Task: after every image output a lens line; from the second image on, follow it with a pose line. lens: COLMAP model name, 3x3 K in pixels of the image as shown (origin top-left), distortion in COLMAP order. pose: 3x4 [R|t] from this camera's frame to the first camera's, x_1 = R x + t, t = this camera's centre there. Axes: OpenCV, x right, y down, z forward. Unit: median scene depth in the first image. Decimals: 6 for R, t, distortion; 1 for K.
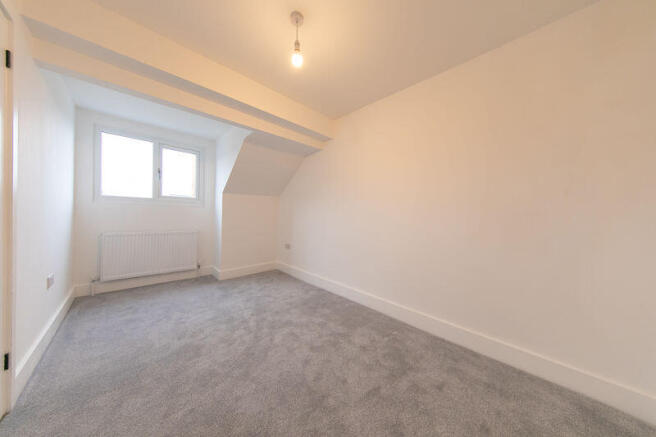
lens RADIAL K [[211.0, 0, 327.4], [0, 211.0, 217.4], [0, 0, 1]] dist [0.007070, -0.000025]
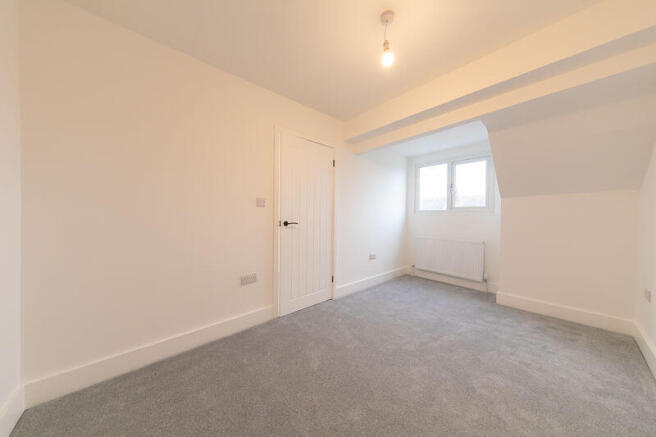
lens RADIAL K [[211.0, 0, 327.4], [0, 211.0, 217.4], [0, 0, 1]] dist [0.007070, -0.000025]
pose [[-0.067590, -0.025606, -0.997385, 0.451973], [-0.025227, 0.999395, -0.023948, -0.003742], [0.997394, 0.023543, -0.068195, 0.459749]]
